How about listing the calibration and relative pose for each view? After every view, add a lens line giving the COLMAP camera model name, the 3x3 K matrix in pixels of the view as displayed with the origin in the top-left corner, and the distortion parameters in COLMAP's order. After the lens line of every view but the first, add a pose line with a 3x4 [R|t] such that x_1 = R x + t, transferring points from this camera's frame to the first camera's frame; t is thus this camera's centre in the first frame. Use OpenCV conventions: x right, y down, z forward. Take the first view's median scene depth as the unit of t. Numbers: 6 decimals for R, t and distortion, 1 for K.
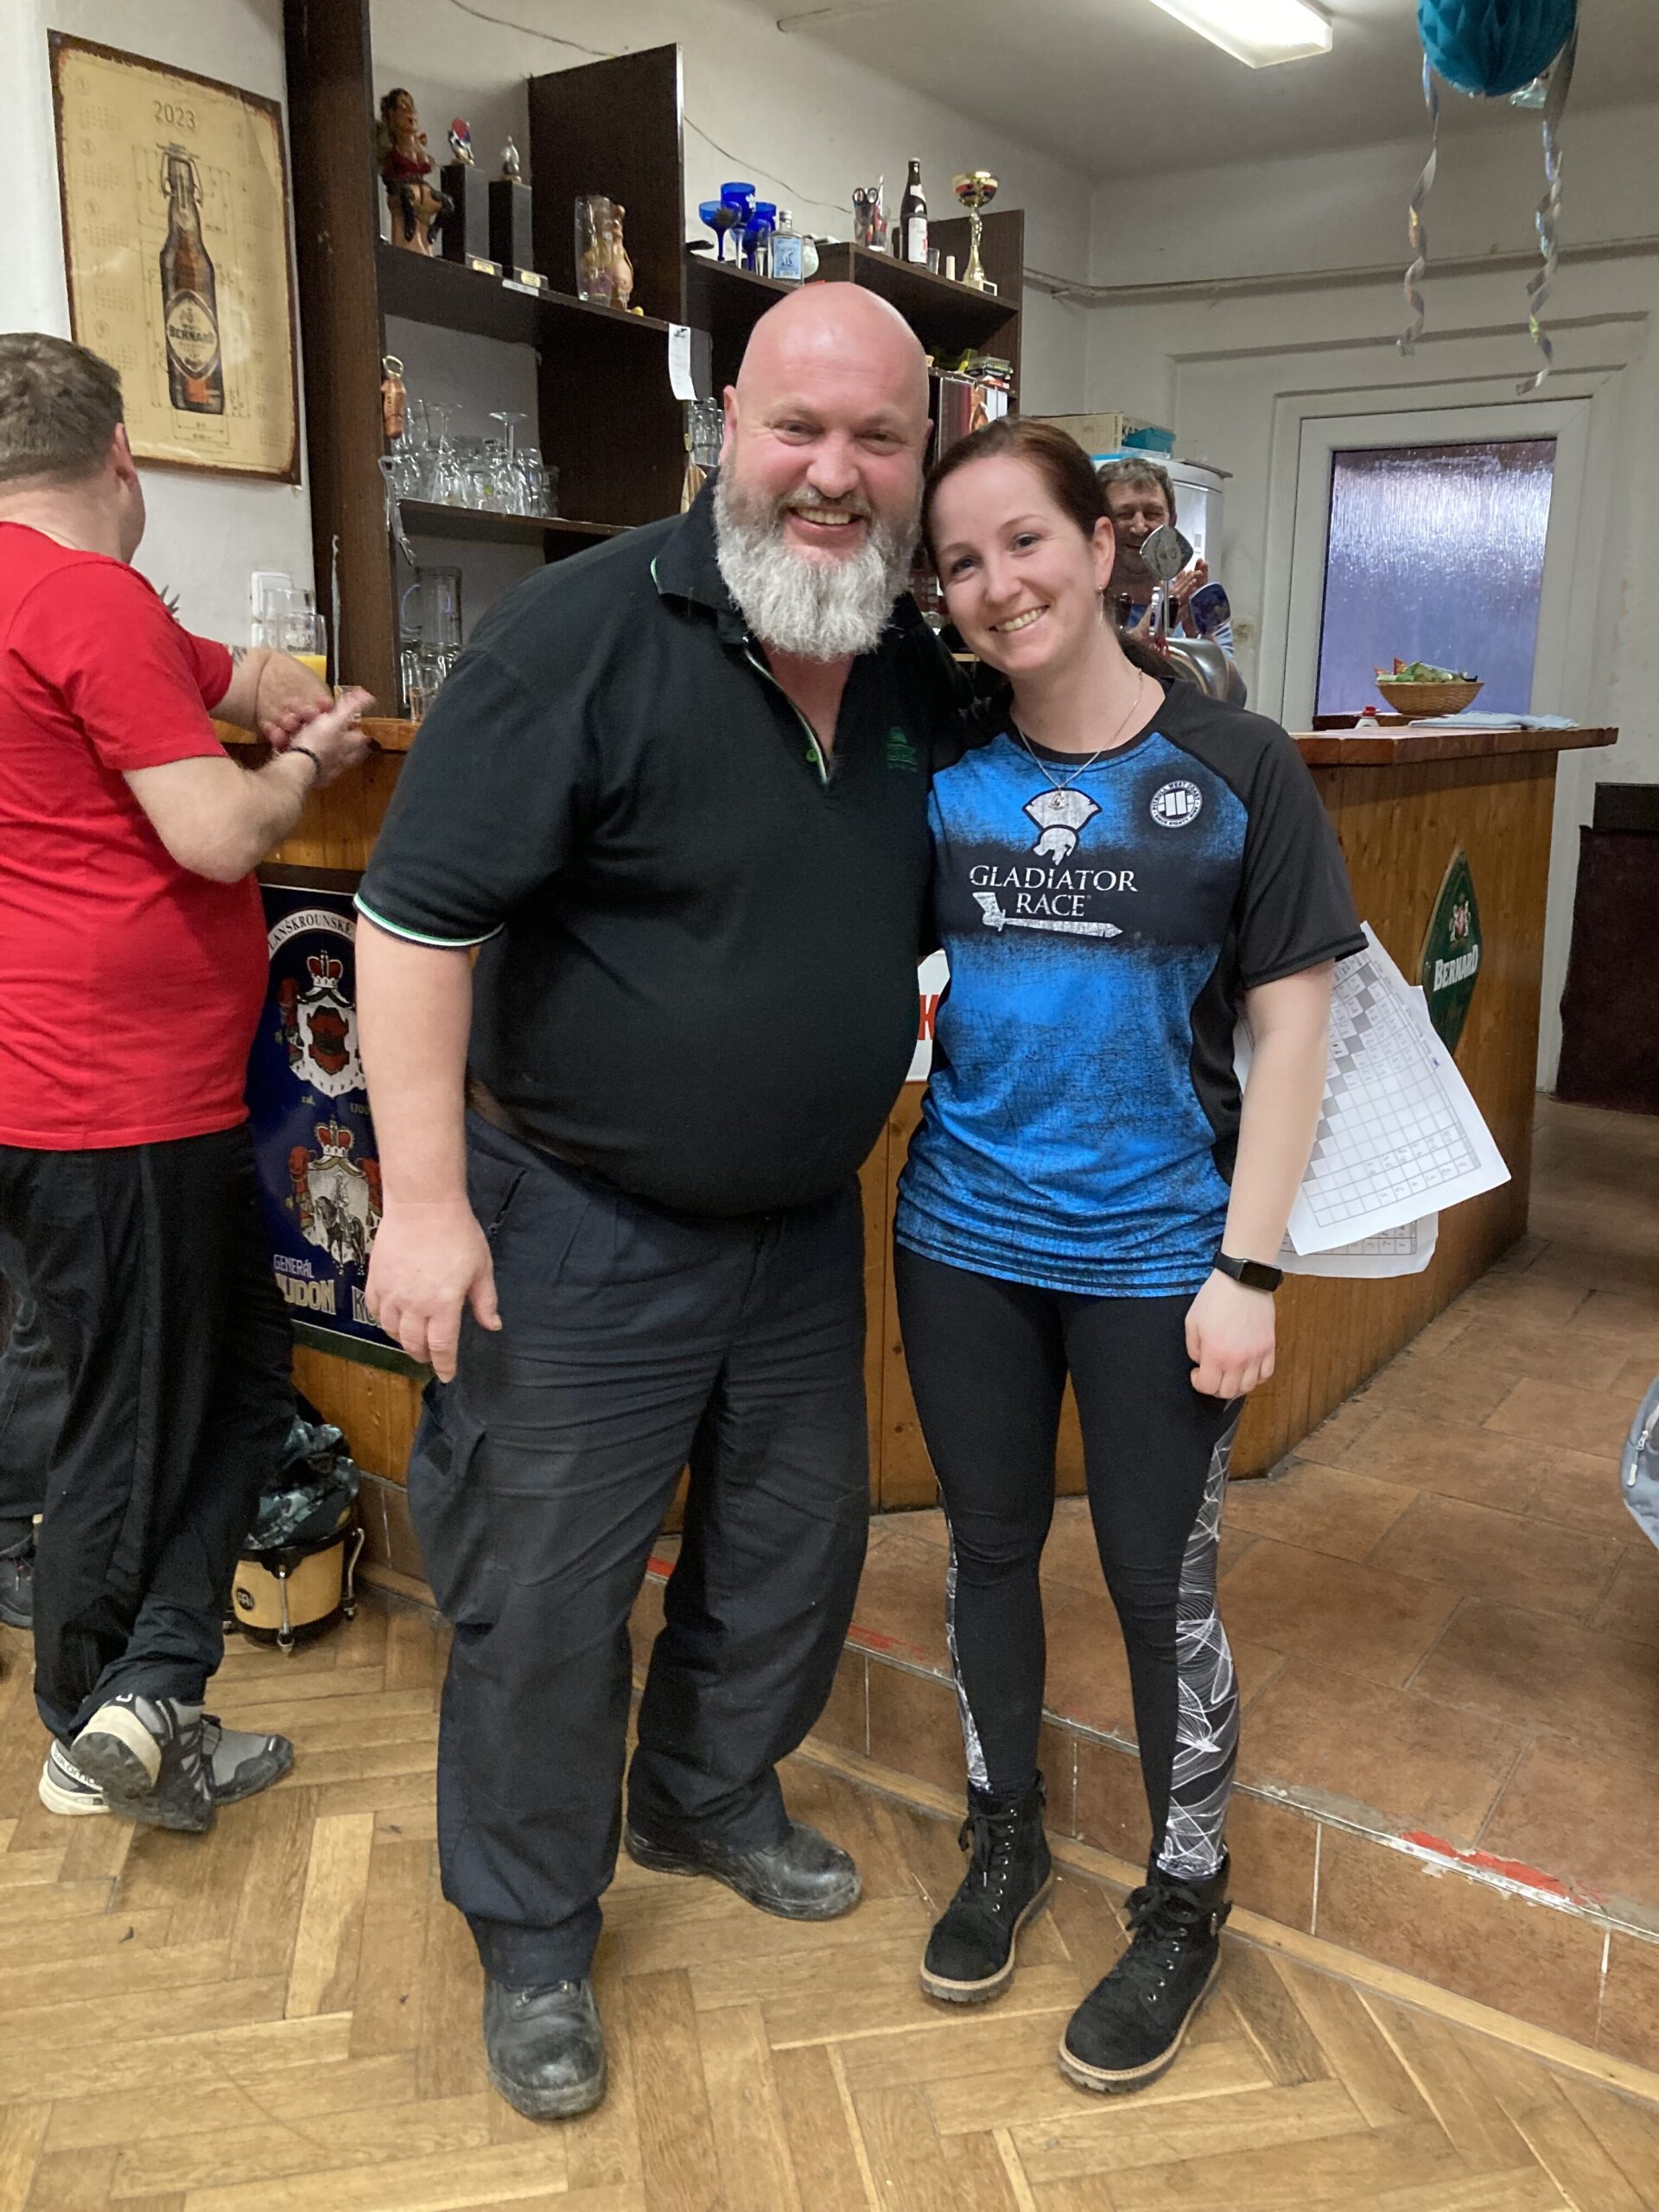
lens RADIAL K [[1812.0, 0, 848.2], [0, 1812.0, 1087.8], [0, 0, 1]] dist [0.012658, 0.015346]
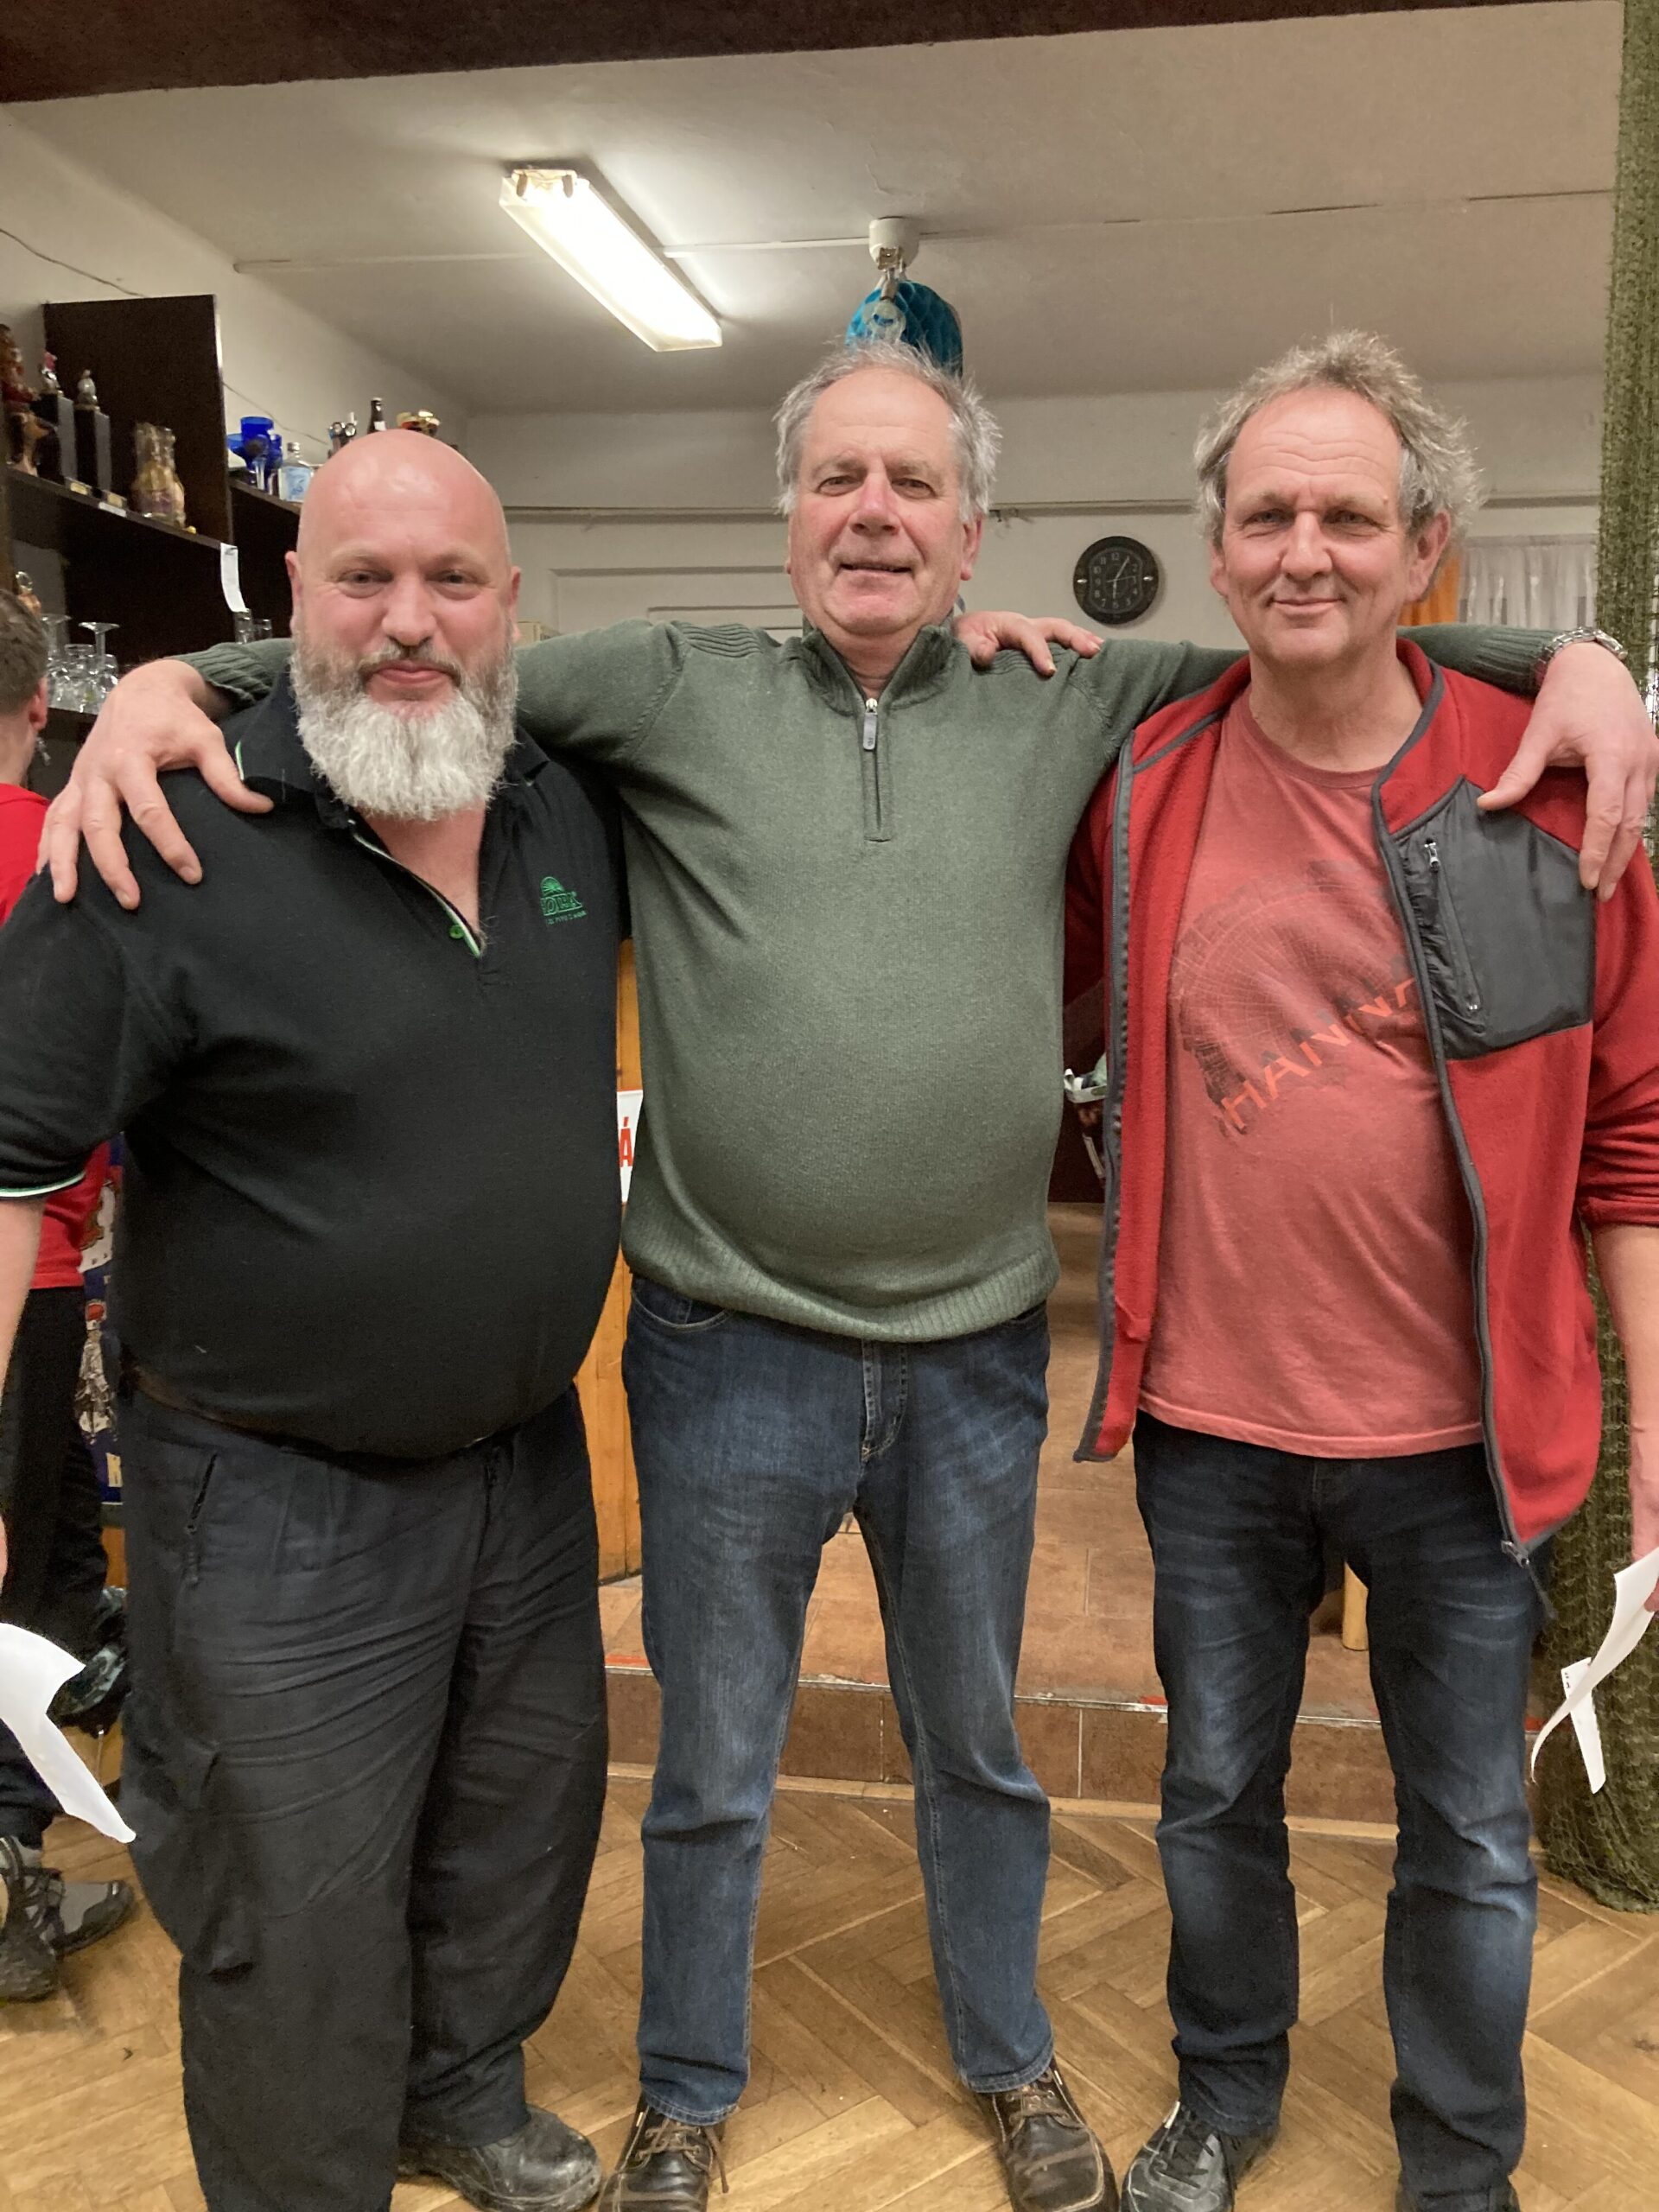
lens RADIAL K [[1812.0, 0, 844.8], [0, 1812.0, 1115.4], [0, 0, 1]] dist [0.012658, 0.015346]
pose [[0.908603, -0.075365, 0.410804, -0.267037], [0.104427, 0.993338, -0.048734, 0.010720], [-0.404395, 0.087179, 0.910420, -0.120698]]
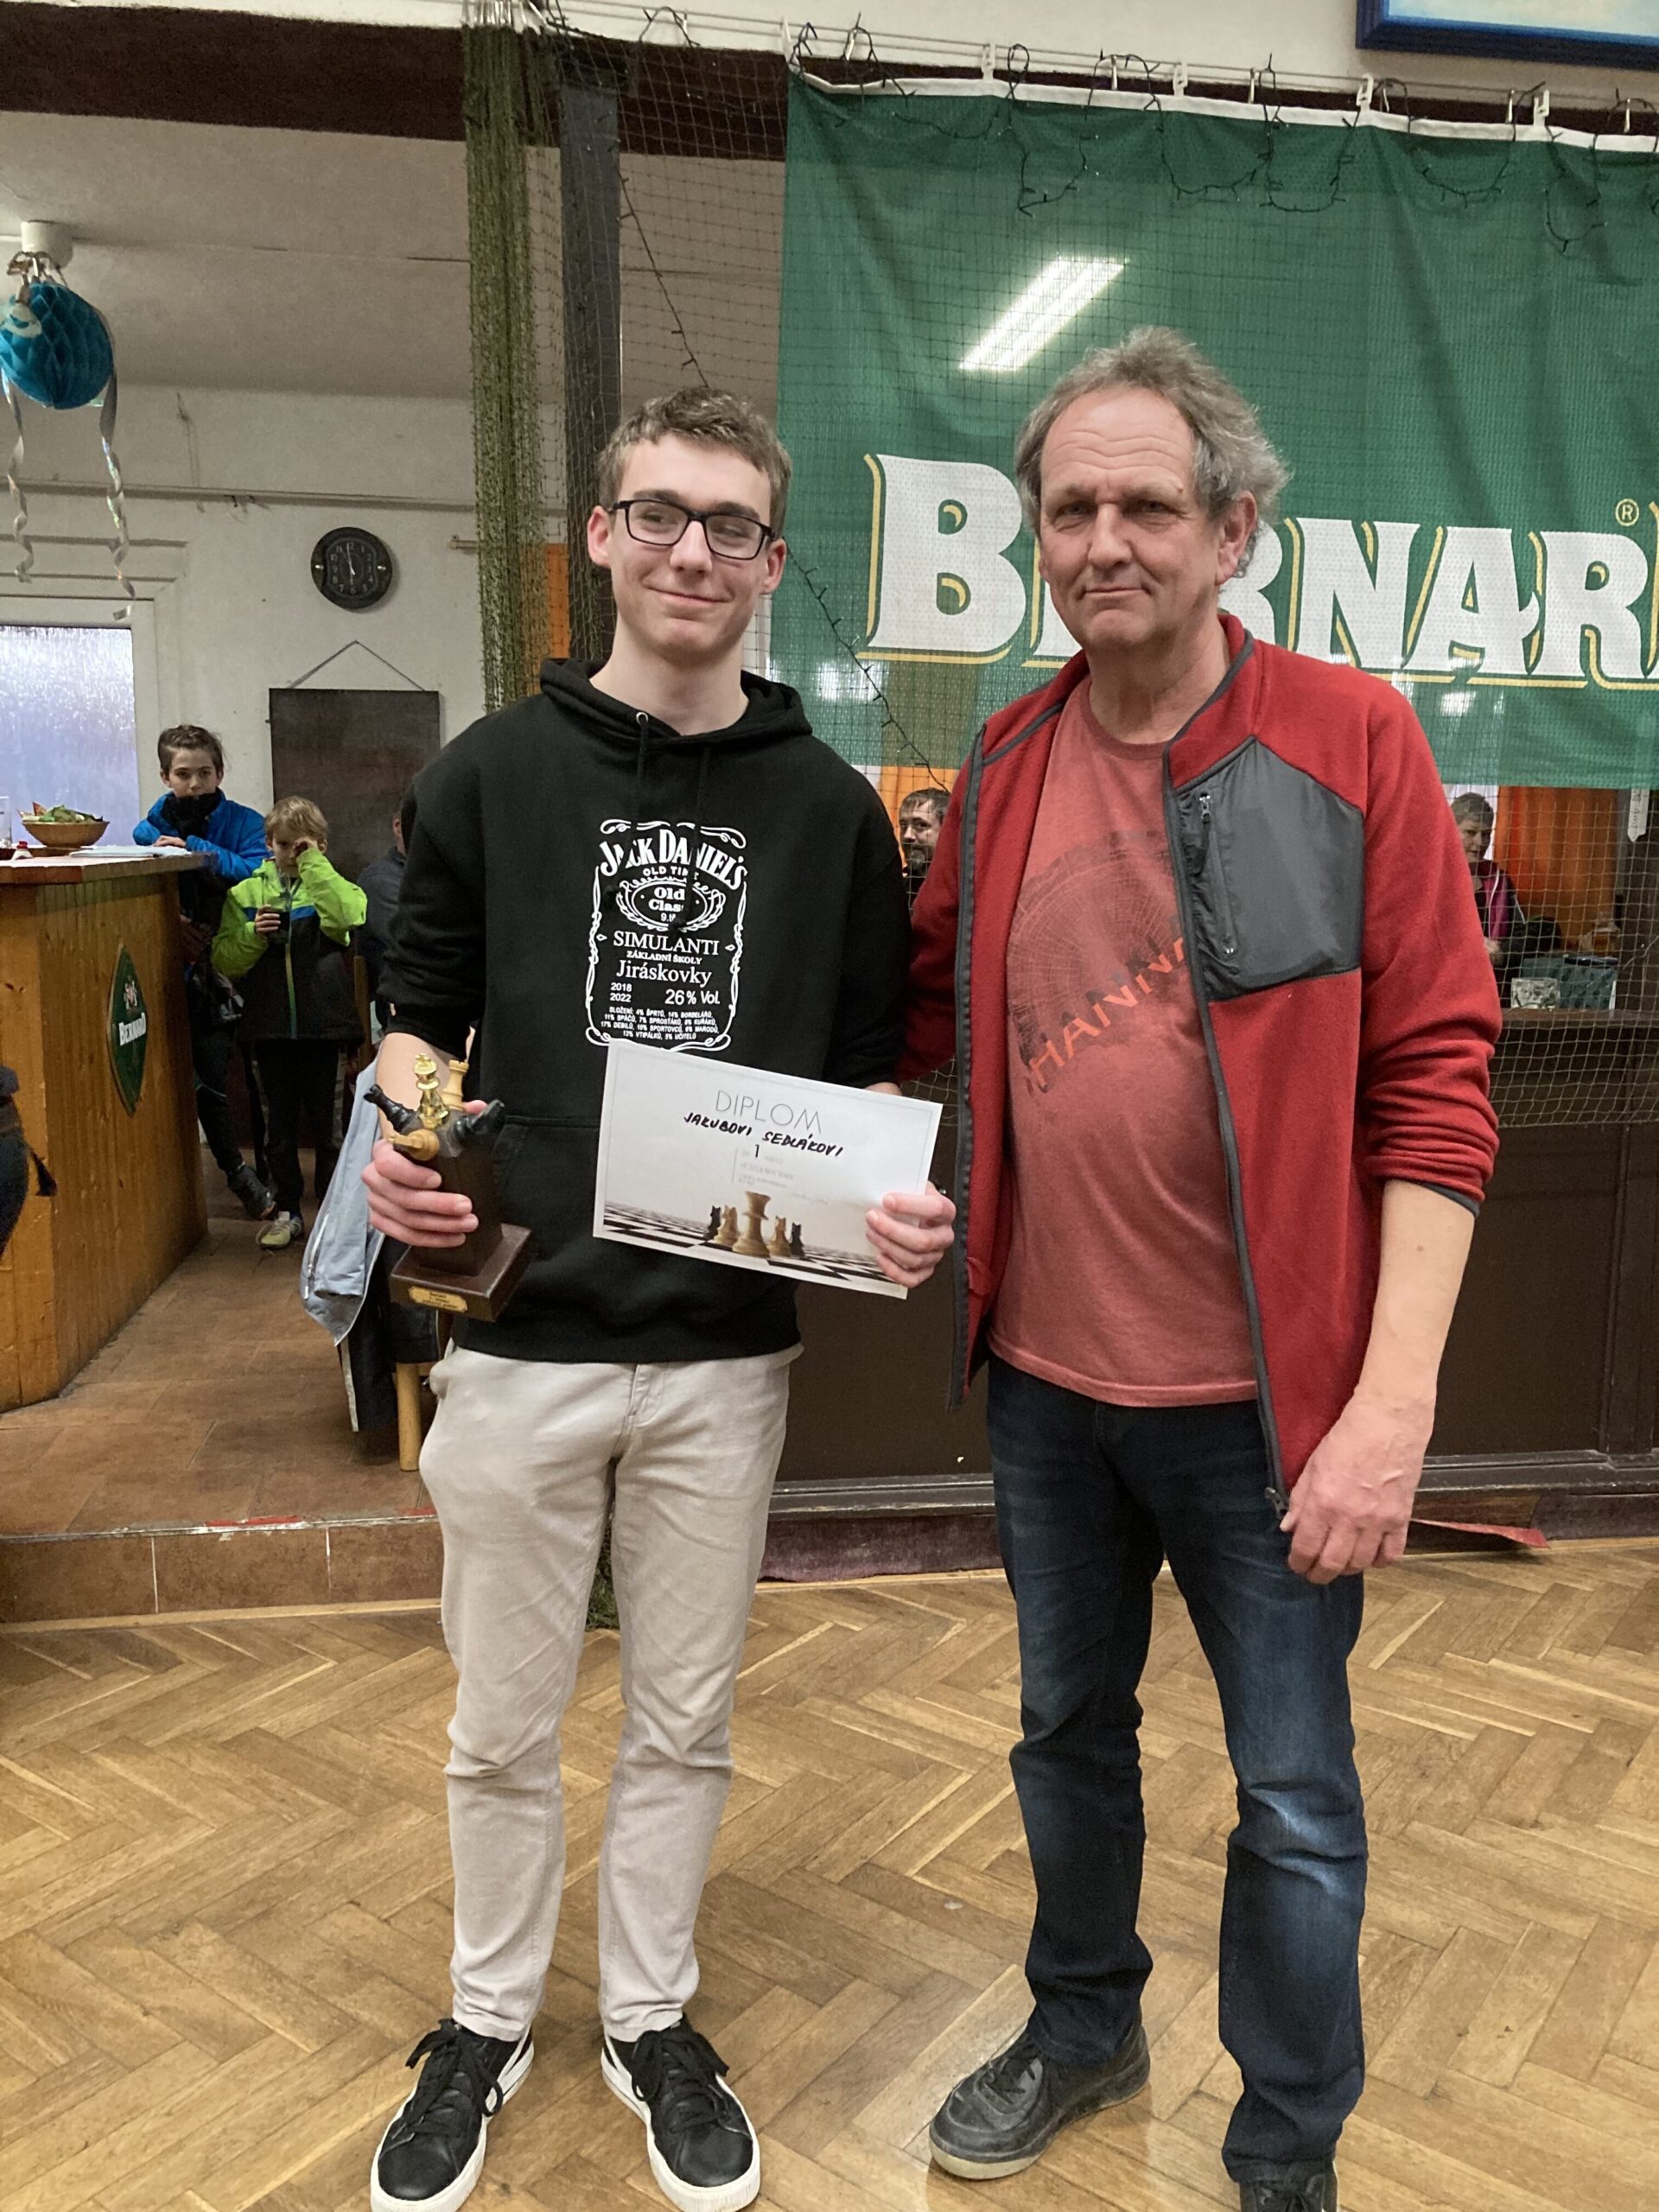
lens RADIAL K [[1812.0, 0, 856.6], [0, 1812.0, 1114.4], [0, 0, 1]] dist [0.012658, 0.015346]
pose [[0.739596, -0.114684, 0.663209, -0.192577], [0.149089, 0.988812, 0.004727, 0.077500], [-0.656331, 0.095381, 0.748419, -0.410032]]
